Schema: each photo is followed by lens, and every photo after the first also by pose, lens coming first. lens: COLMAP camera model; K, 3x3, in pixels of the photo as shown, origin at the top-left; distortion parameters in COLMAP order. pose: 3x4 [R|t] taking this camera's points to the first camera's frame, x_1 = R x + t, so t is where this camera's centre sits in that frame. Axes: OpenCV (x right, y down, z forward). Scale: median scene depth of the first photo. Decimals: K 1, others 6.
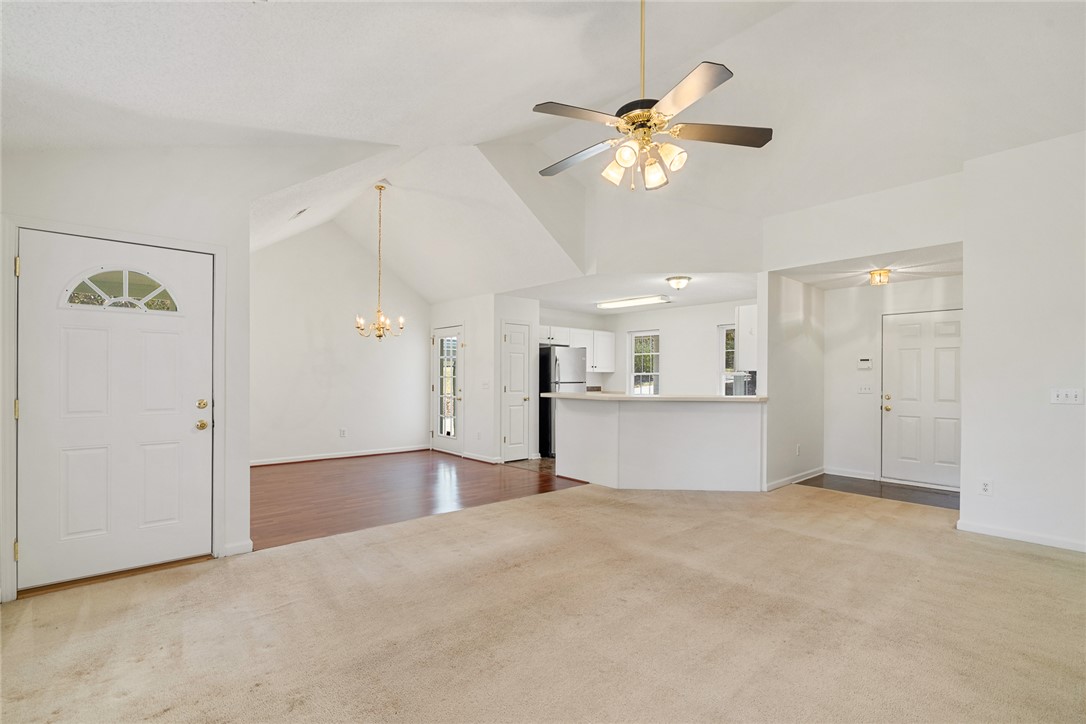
lens RADIAL K [[503.6, 0, 543.2], [0, 503.6, 364.7], [0, 0, 1]] dist [-0.005492, -0.000069]
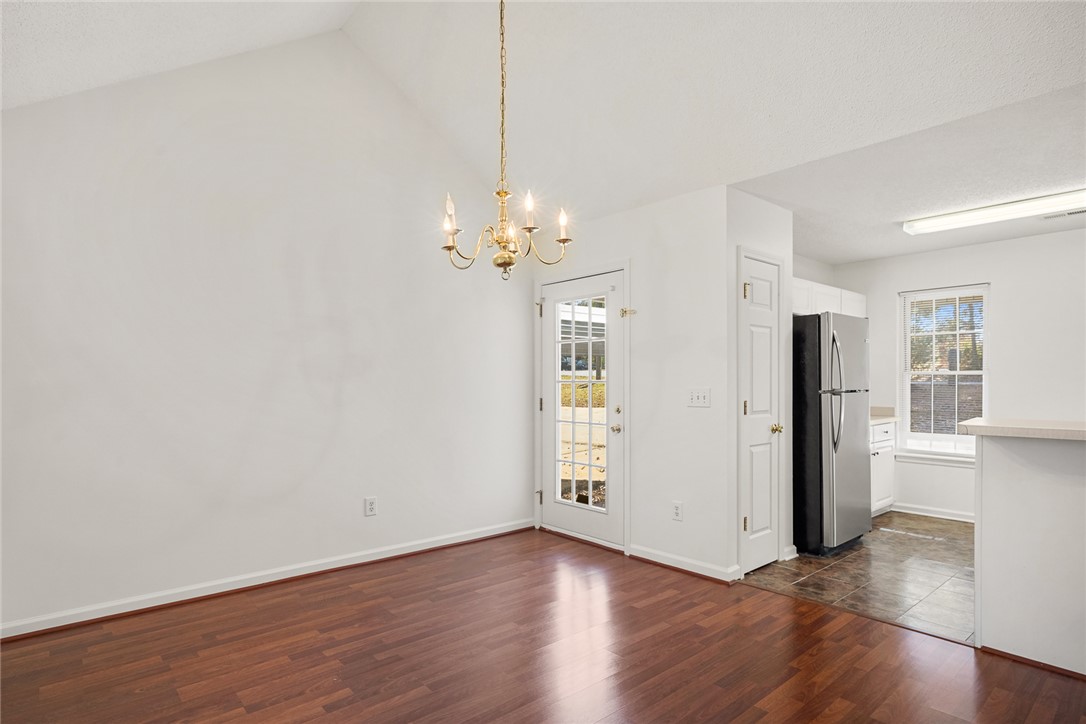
lens RADIAL K [[581.9, 0, 543.9], [0, 581.9, 368.6], [0, 0, 1]] dist [0.001879, -0.000039]
pose [[0.999889, -0.010043, -0.010987, -0.230660], [0.010031, 0.999949, -0.001098, 0.012646], [0.010998, 0.000988, 0.999939, 0.469953]]
